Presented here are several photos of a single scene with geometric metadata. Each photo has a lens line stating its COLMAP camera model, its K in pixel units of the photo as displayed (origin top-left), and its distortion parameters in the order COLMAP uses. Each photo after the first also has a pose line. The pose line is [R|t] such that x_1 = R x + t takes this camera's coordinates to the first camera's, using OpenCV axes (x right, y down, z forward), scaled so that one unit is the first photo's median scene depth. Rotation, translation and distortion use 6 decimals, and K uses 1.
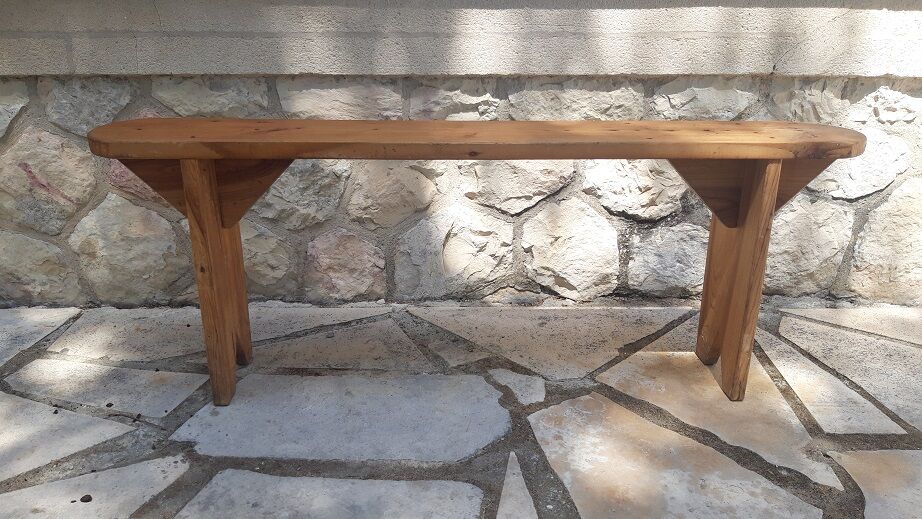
lens RADIAL K [[721.2, 0, 461.0], [0, 721.2, 259.5], [0, 0, 1]] dist [0.062623, -0.157997]
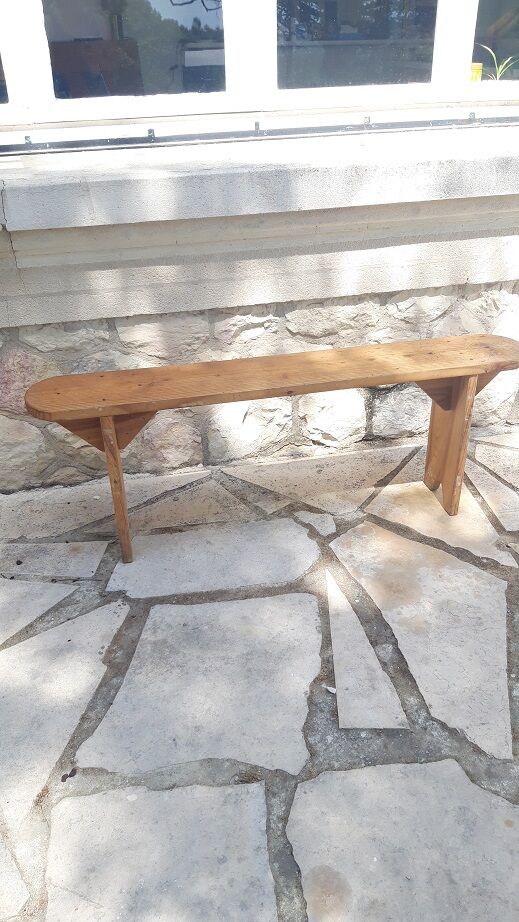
lens RADIAL K [[721.2, 0, 263.8], [0, 721.2, 471.9], [0, 0, 1]] dist [0.062623, -0.157997]
pose [[0.983559, -0.120093, 0.134868, -0.199643], [0.090221, 0.973725, 0.209092, -0.230647], [-0.156435, -0.193486, 0.968551, -0.391432]]
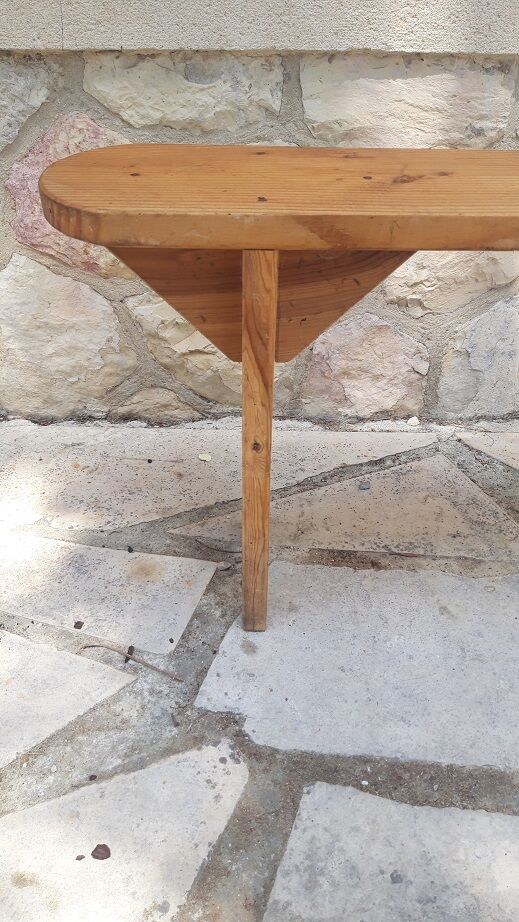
lens RADIAL K [[724.5, 0, 259.5], [0, 724.5, 461.0], [0, 0, 1]] dist [0.084025, -0.172368]
pose [[0.999554, 0.020430, -0.021767, -0.269785], [-0.013821, 0.962987, 0.269192, -0.099380], [0.026461, -0.268771, 0.962841, 0.361576]]
